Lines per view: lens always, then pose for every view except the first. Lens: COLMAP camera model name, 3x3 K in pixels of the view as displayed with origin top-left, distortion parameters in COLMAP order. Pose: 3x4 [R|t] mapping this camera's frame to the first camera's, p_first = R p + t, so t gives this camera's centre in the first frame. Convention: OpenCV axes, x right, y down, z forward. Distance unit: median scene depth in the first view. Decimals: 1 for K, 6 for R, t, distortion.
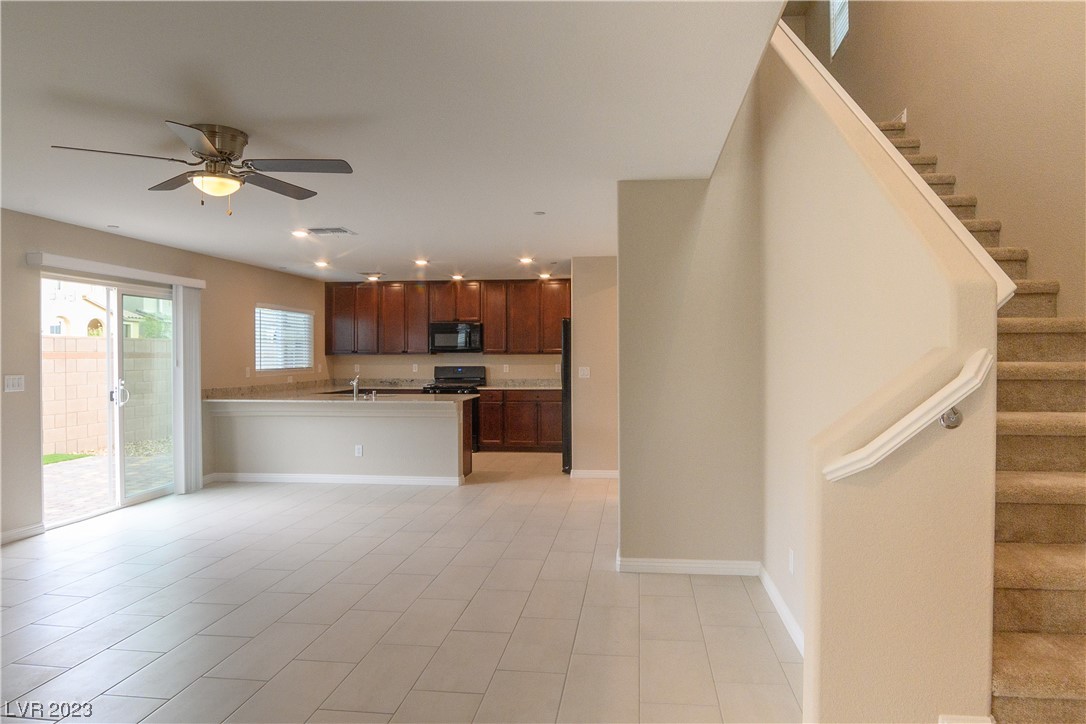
lens RADIAL K [[691.1, 0, 543.0], [0, 691.1, 362.0], [0, 0, 1]] dist [0.000995, -0.000416]
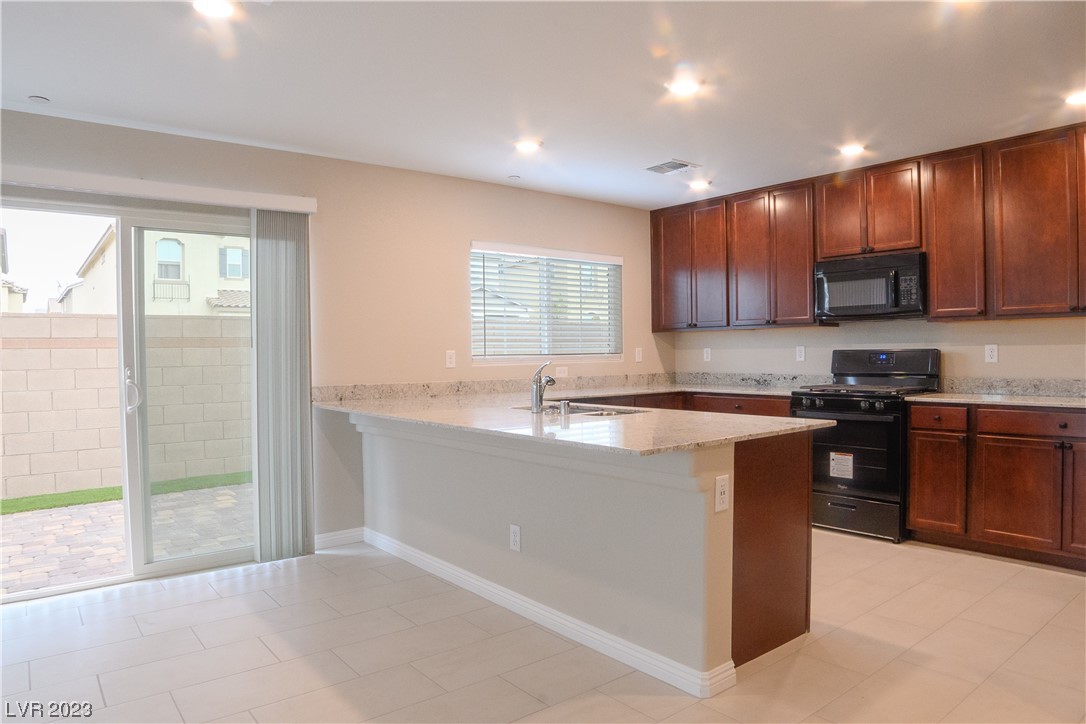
lens RADIAL K [[683.8, 0, 584.6], [0, 683.8, 361.6], [0, 0, 1]] dist [-0.059618, 0.001115]
pose [[0.746804, 0.002988, -0.665037, 0.037620], [0.001200, 0.999982, 0.005841, 0.012243], [0.665043, -0.005160, 0.746787, 0.548120]]
